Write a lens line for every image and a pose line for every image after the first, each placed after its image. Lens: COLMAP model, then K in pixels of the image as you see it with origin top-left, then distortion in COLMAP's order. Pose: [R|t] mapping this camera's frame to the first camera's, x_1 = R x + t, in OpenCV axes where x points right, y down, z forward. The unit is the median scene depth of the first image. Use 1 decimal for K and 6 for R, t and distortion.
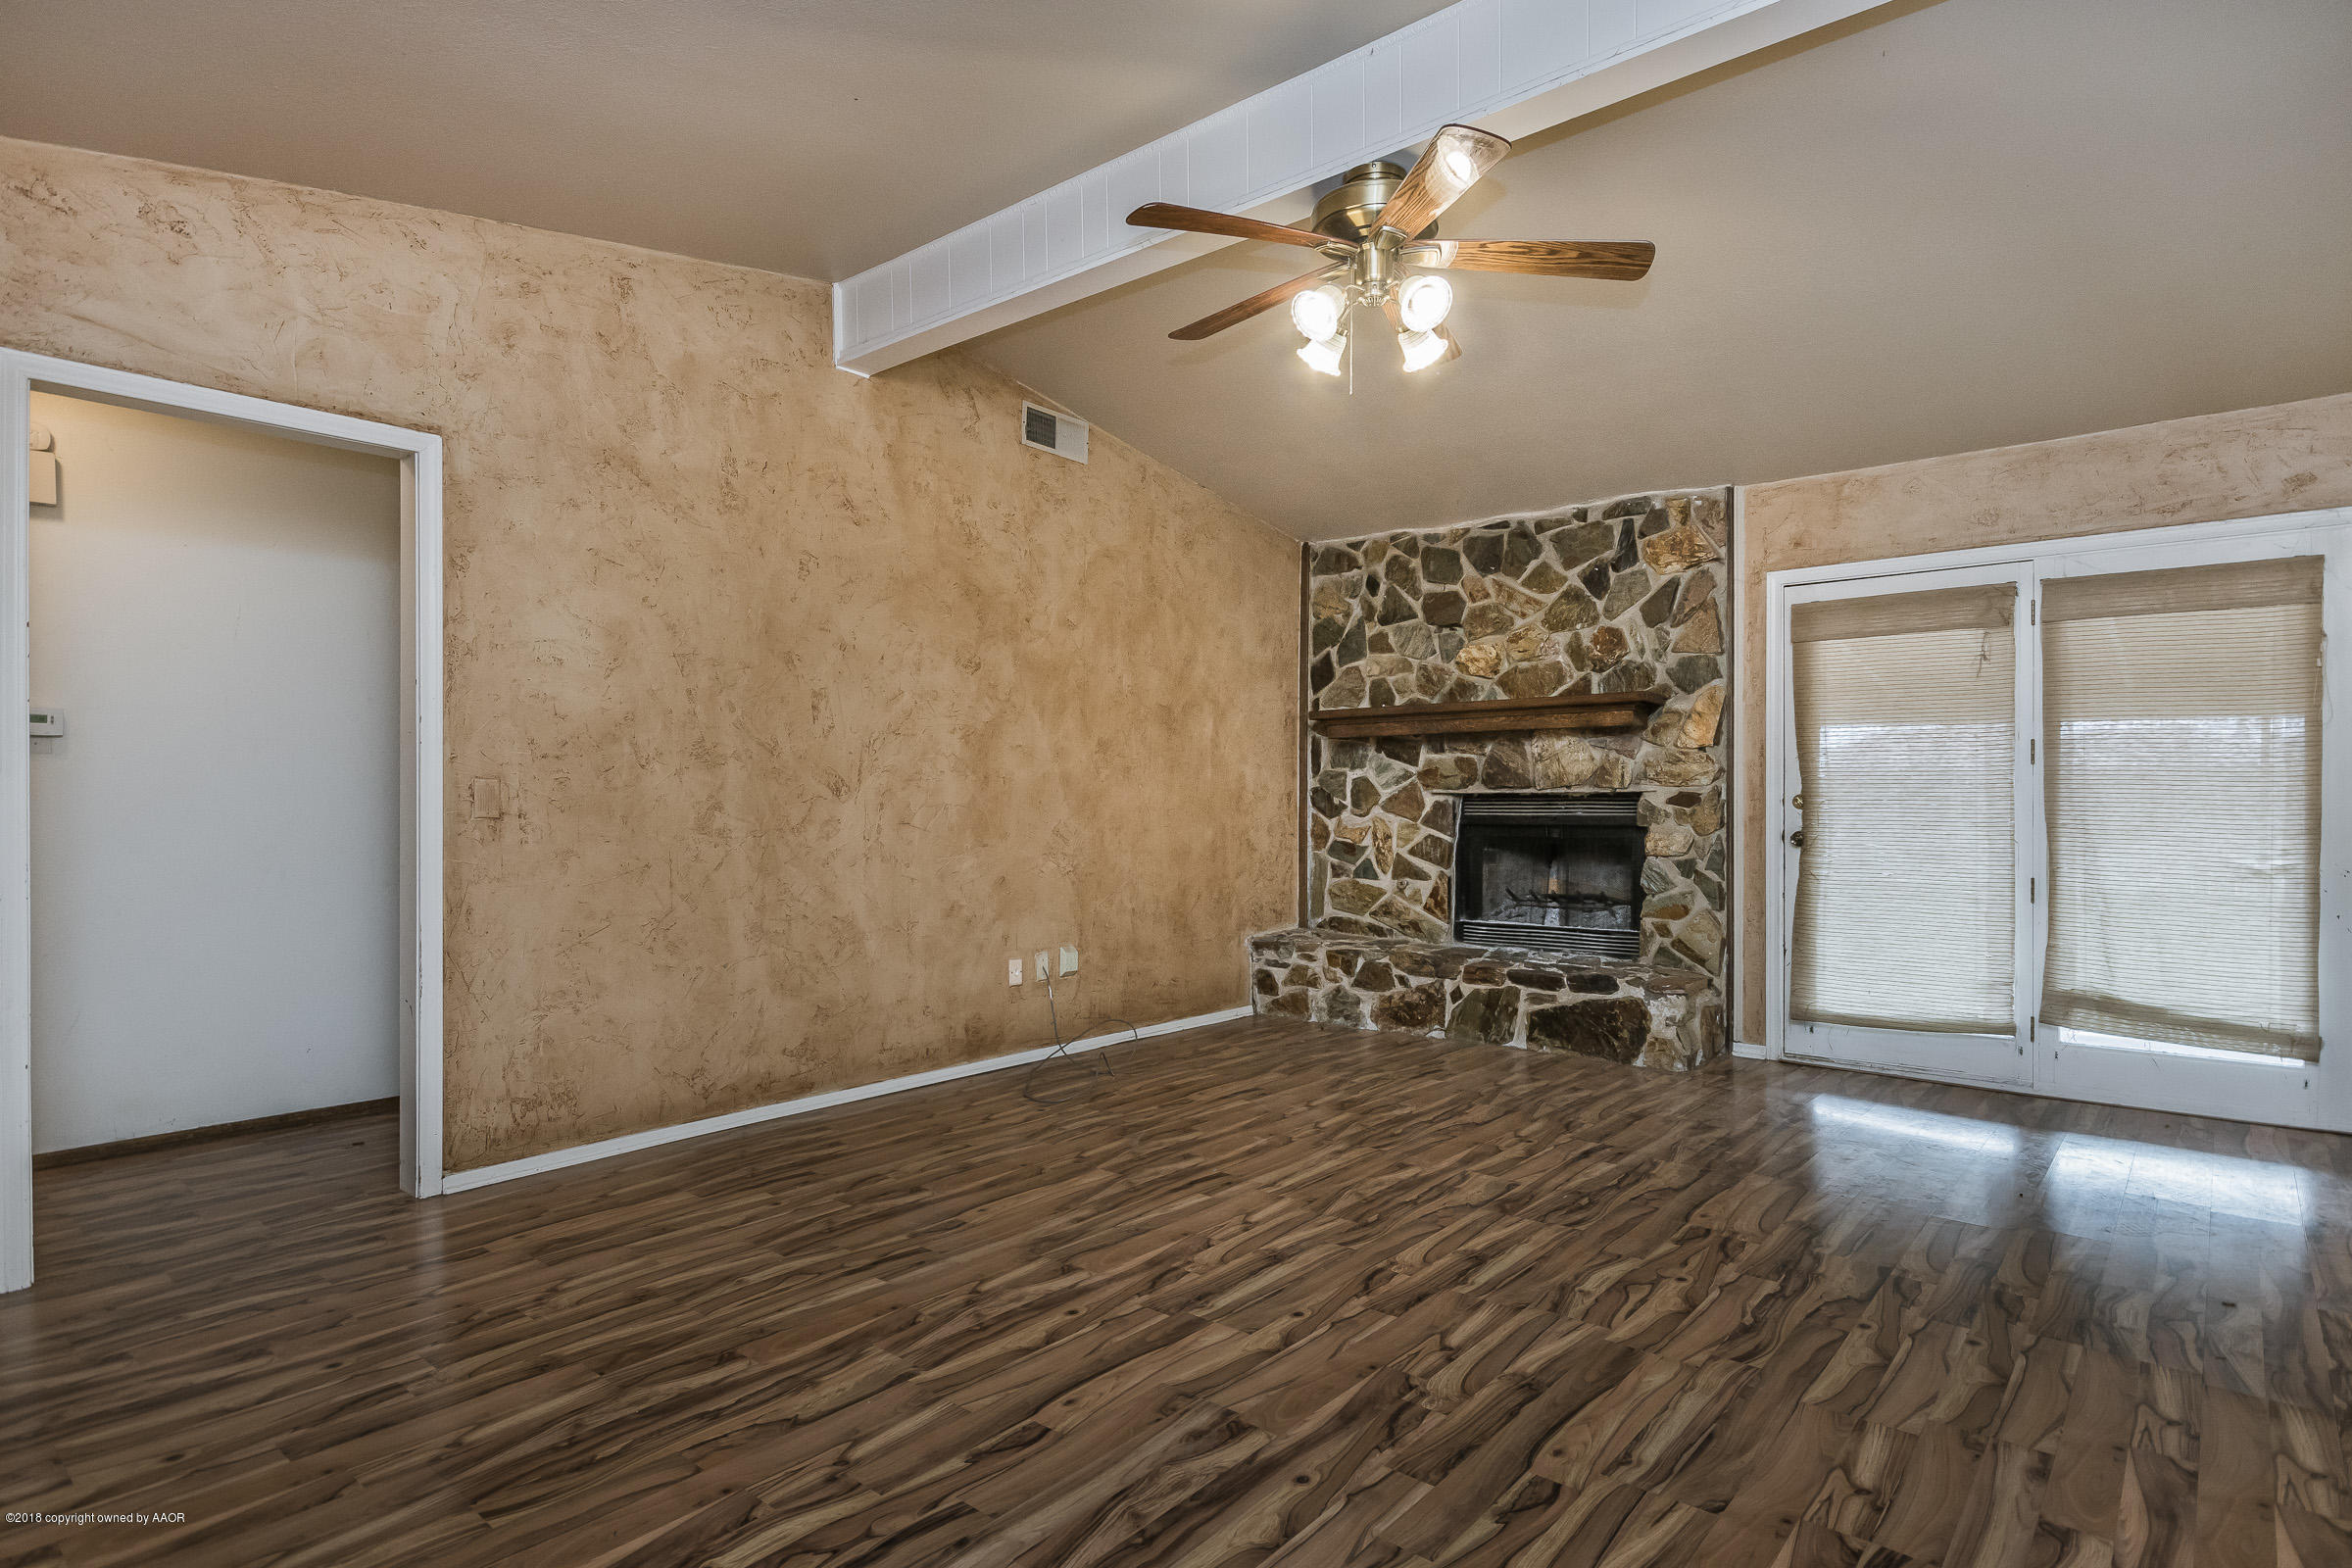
lens RADIAL K [[1241.5, 0, 1185.0], [0, 1241.5, 801.4], [0, 0, 1]] dist [0.001016, -0.001343]
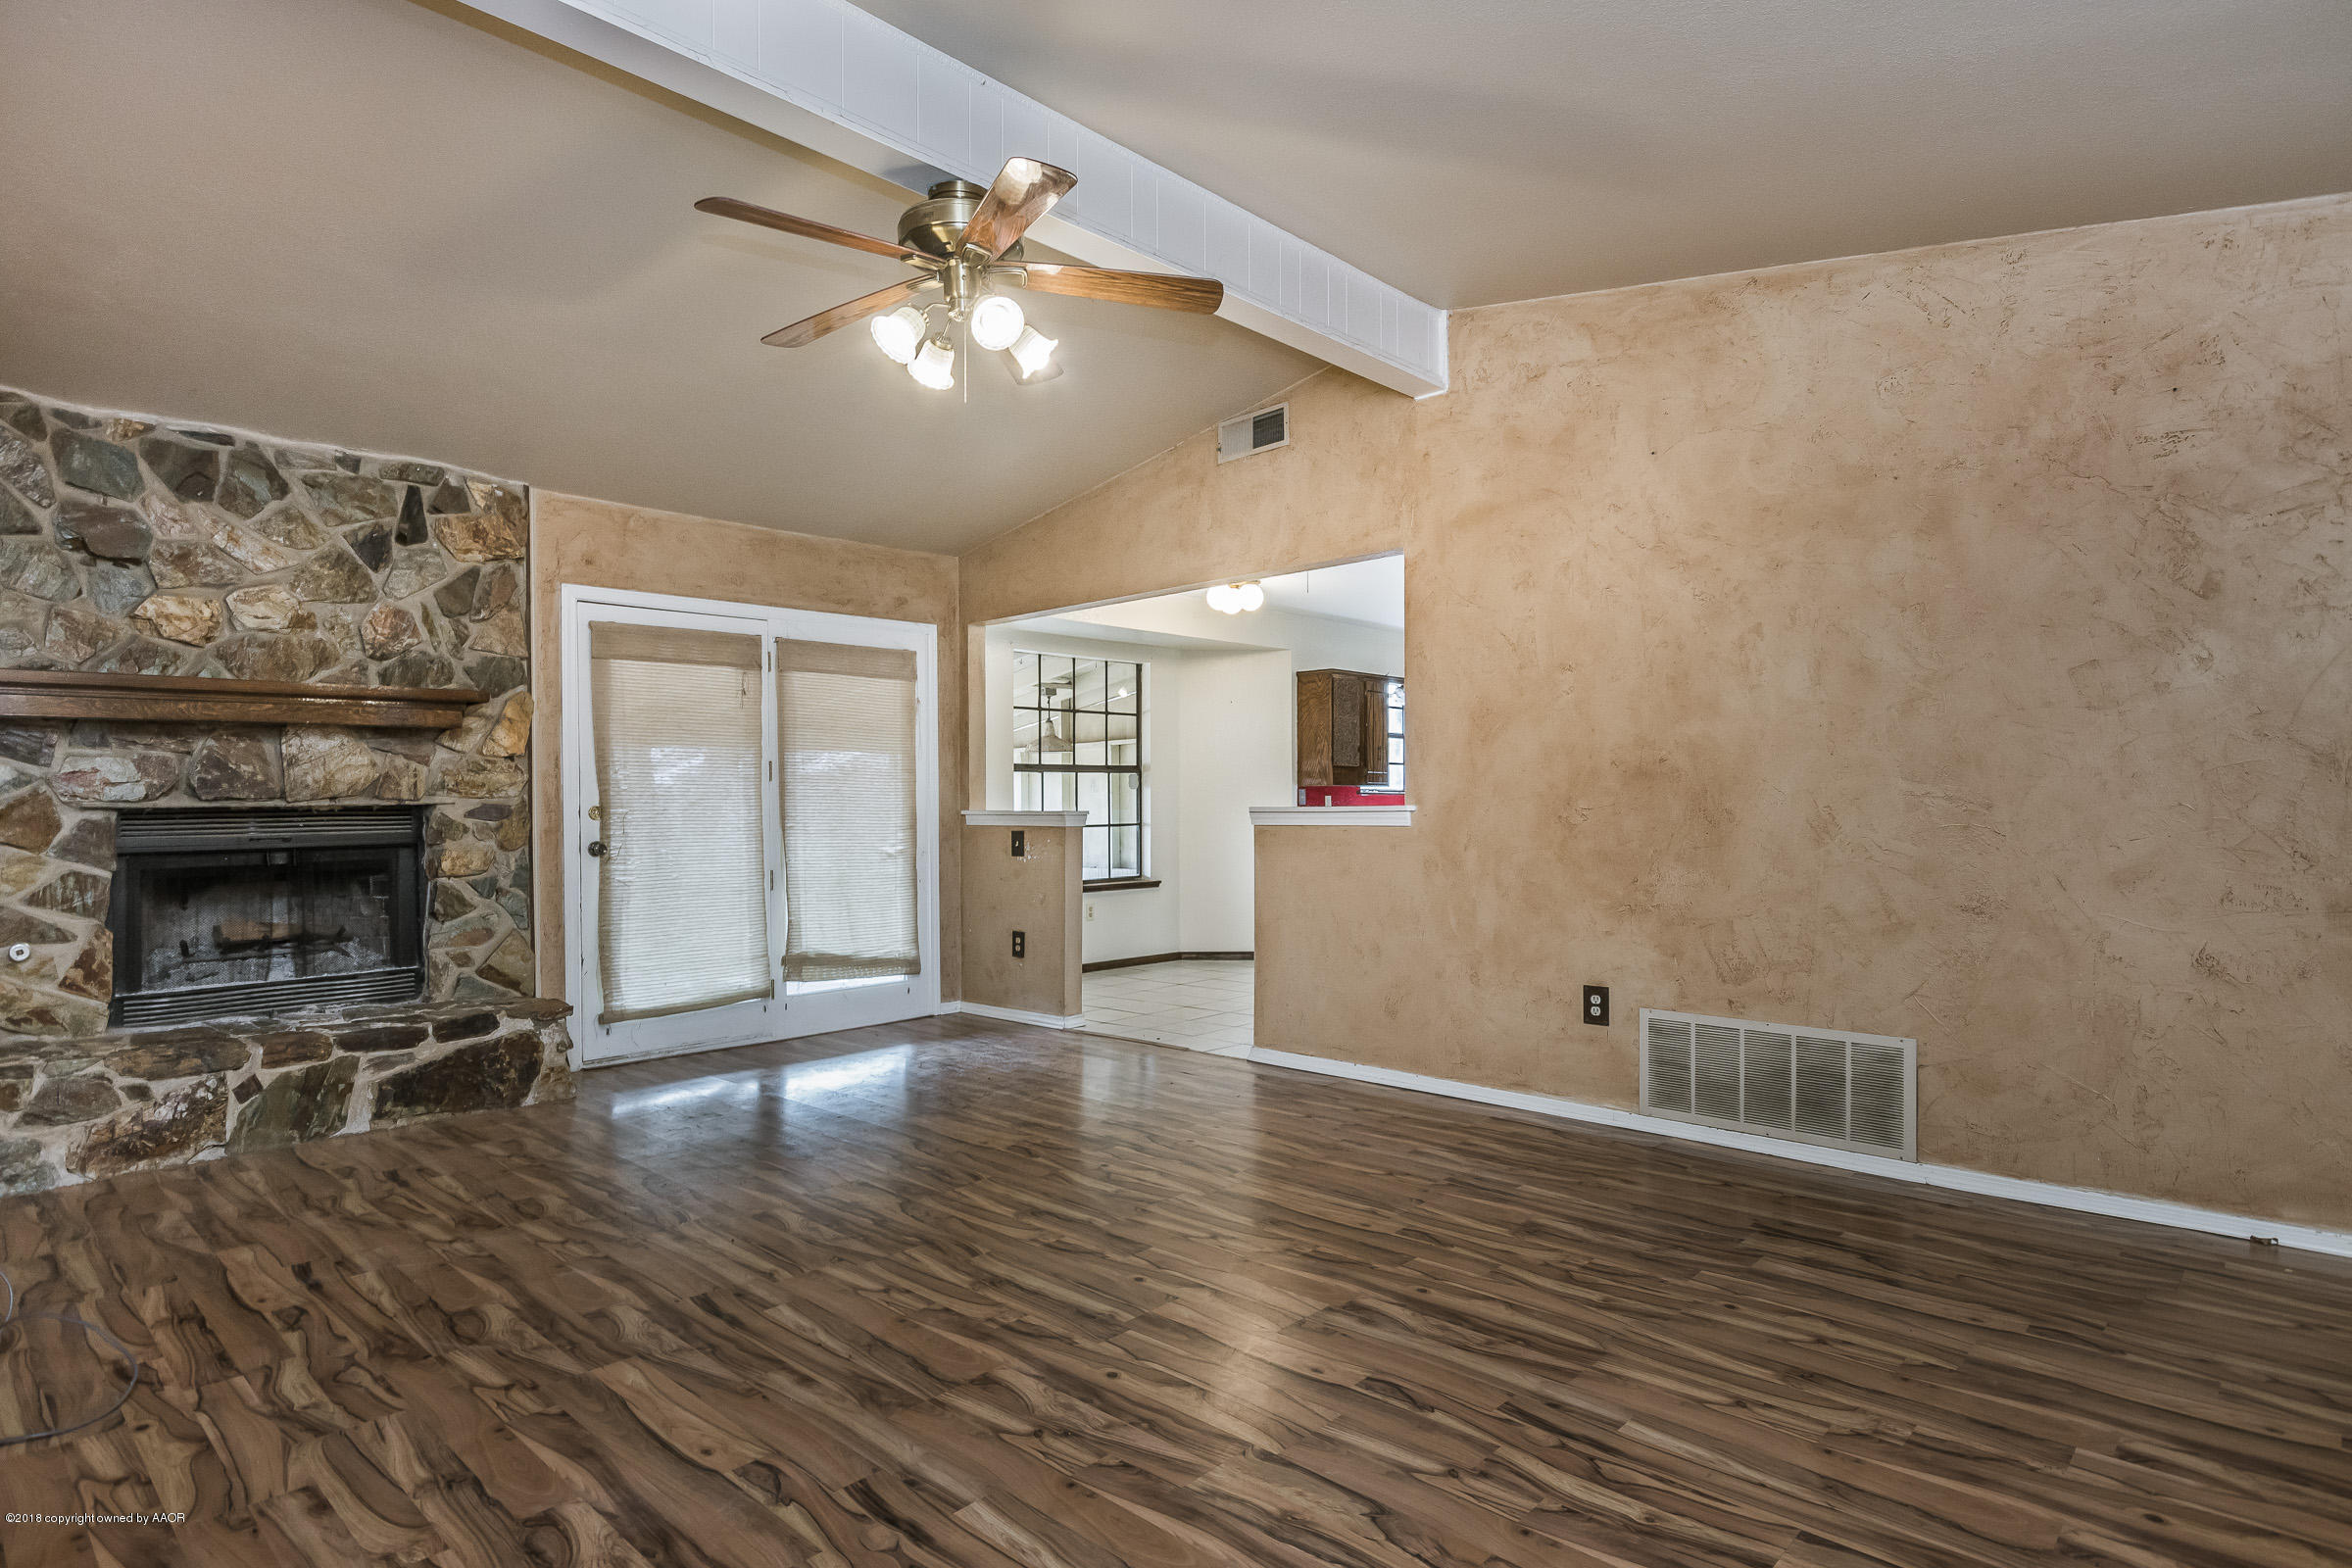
lens RADIAL K [[1241.5, 0, 1185.0], [0, 1241.5, 801.4], [0, 0, 1]] dist [0.001016, -0.001343]
pose [[0.056058, -0.000153, 0.998427, -0.632919], [0.013985, 0.999902, -0.000632, -0.002356], [-0.998330, 0.013999, 0.056055, 0.570522]]
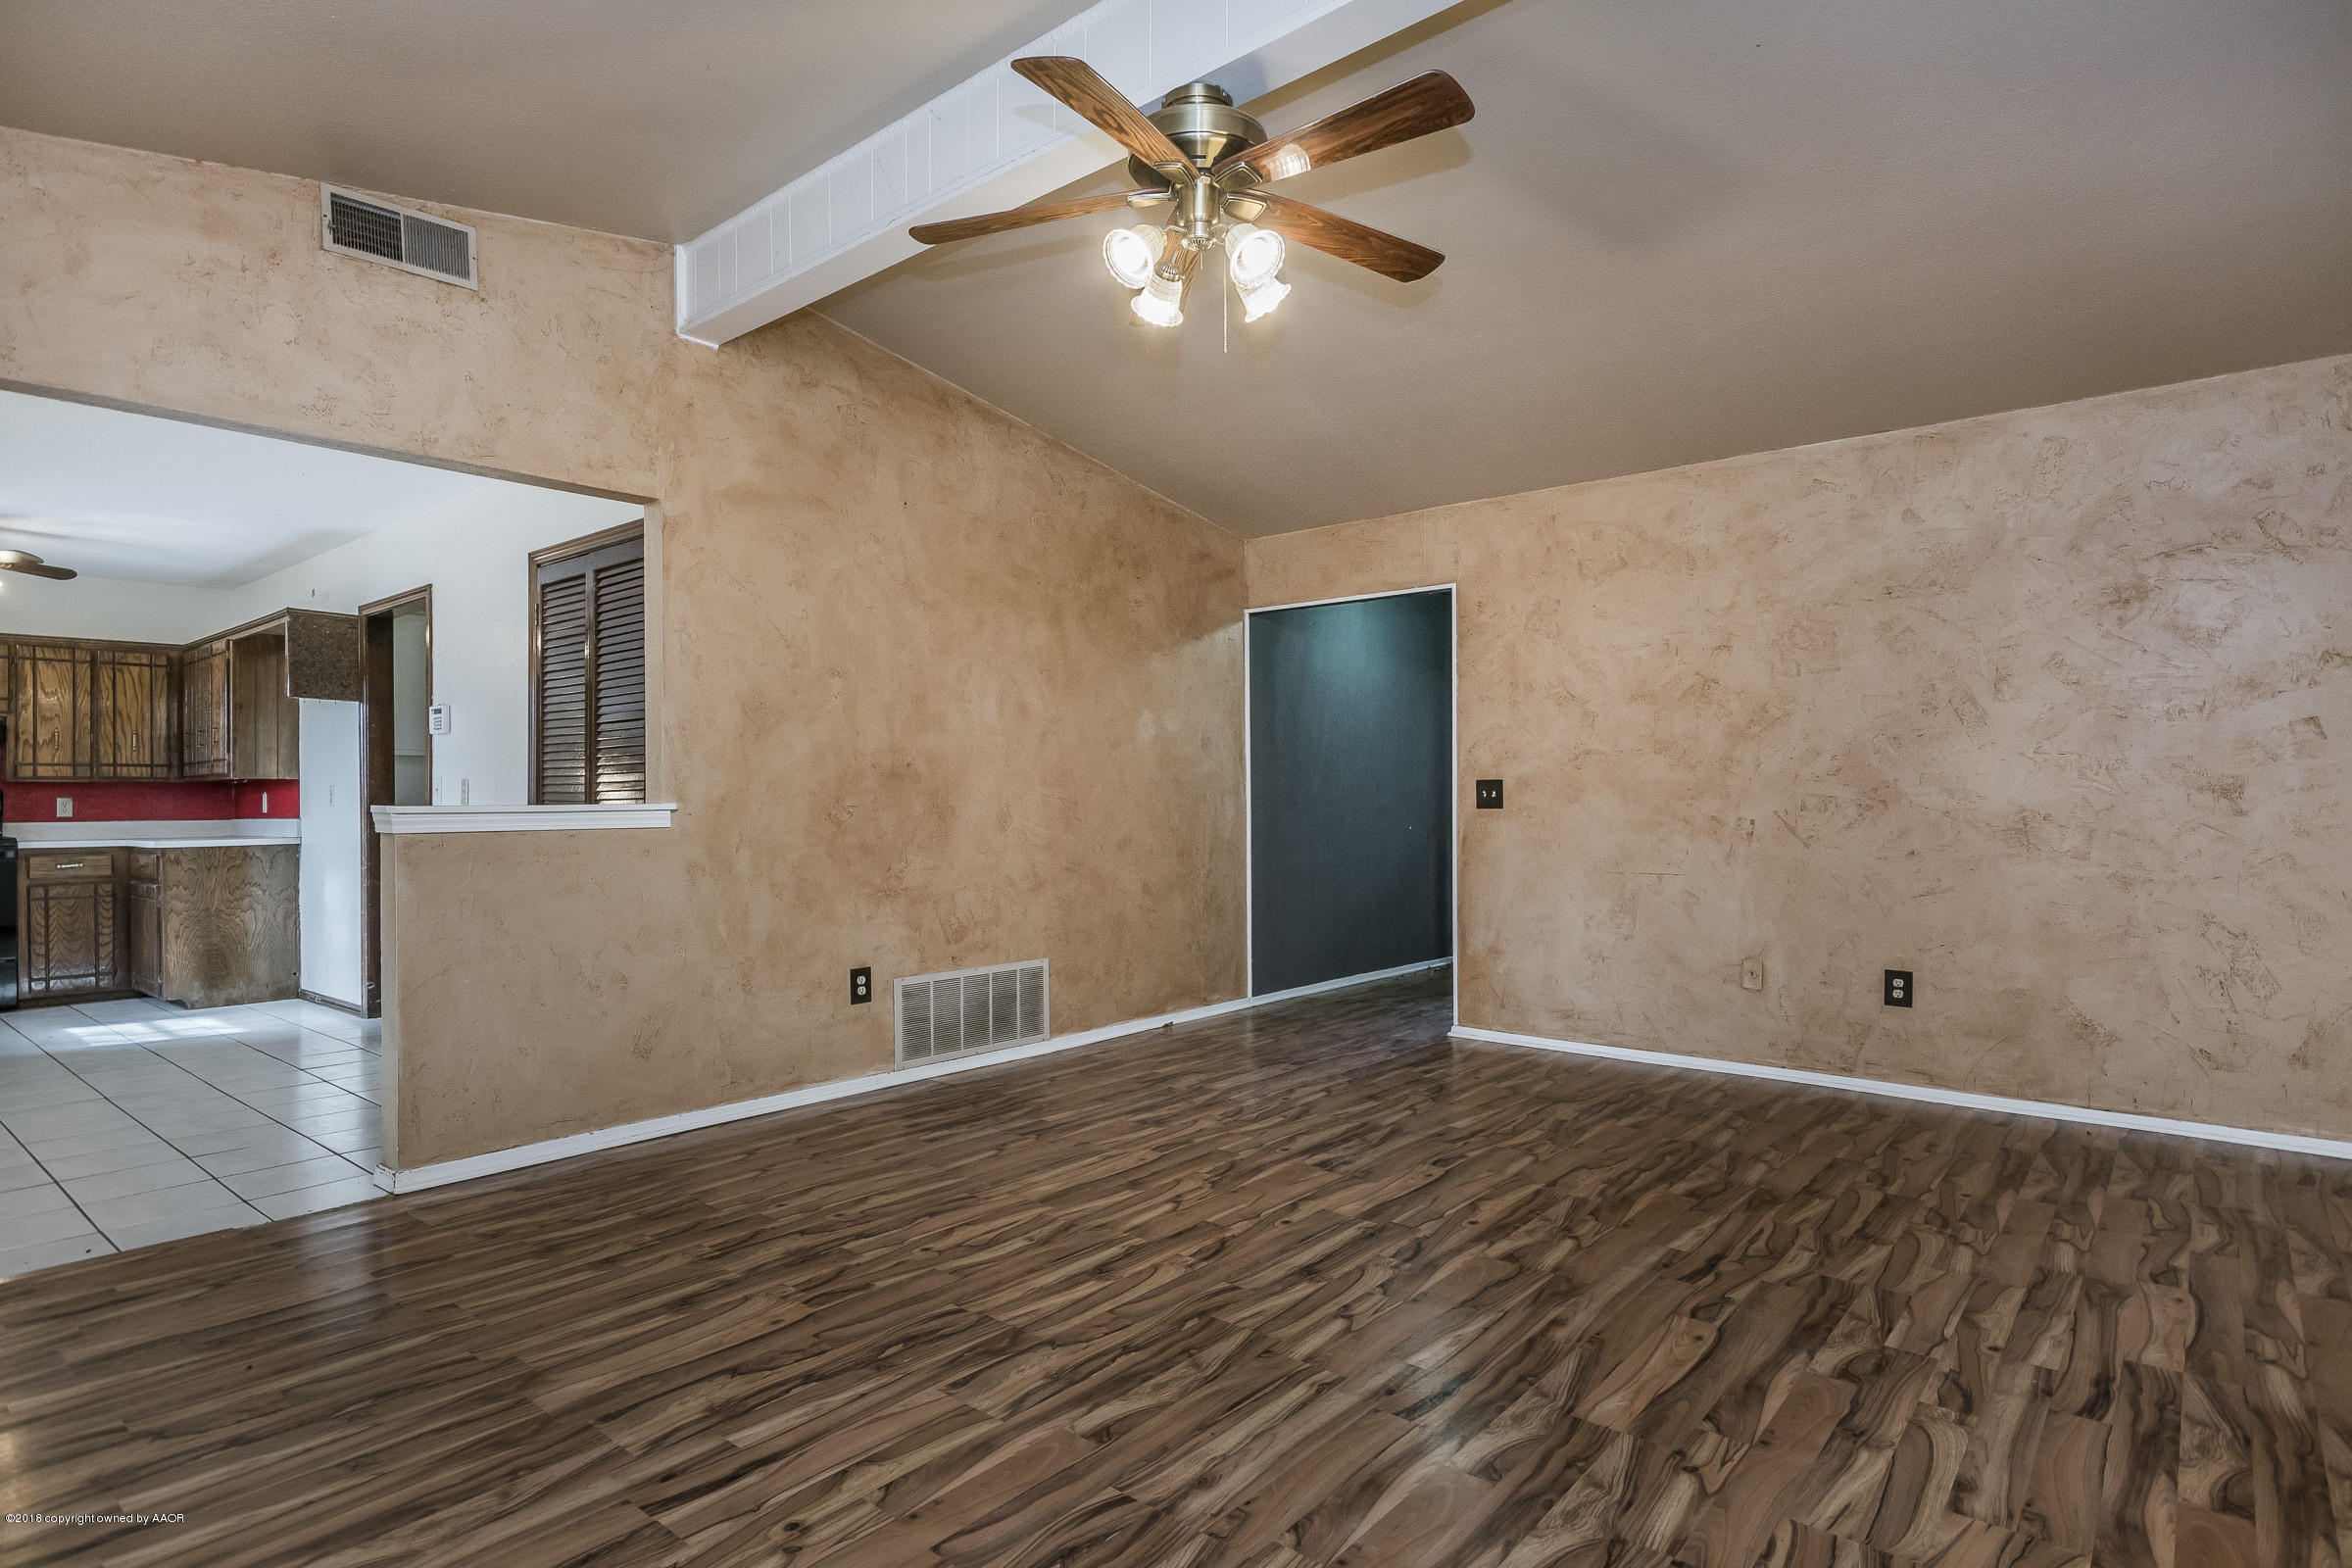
lens RADIAL K [[1223.4, 0, 1179.0], [0, 1223.4, 801.9], [0, 0, 1]] dist [0.001611, 0.000331]
pose [[-0.999996, 0.002062, 0.001698, 0.123069], [0.002078, 0.999952, 0.009545, -0.006130], [-0.001679, 0.009548, -0.999953, 1.400520]]
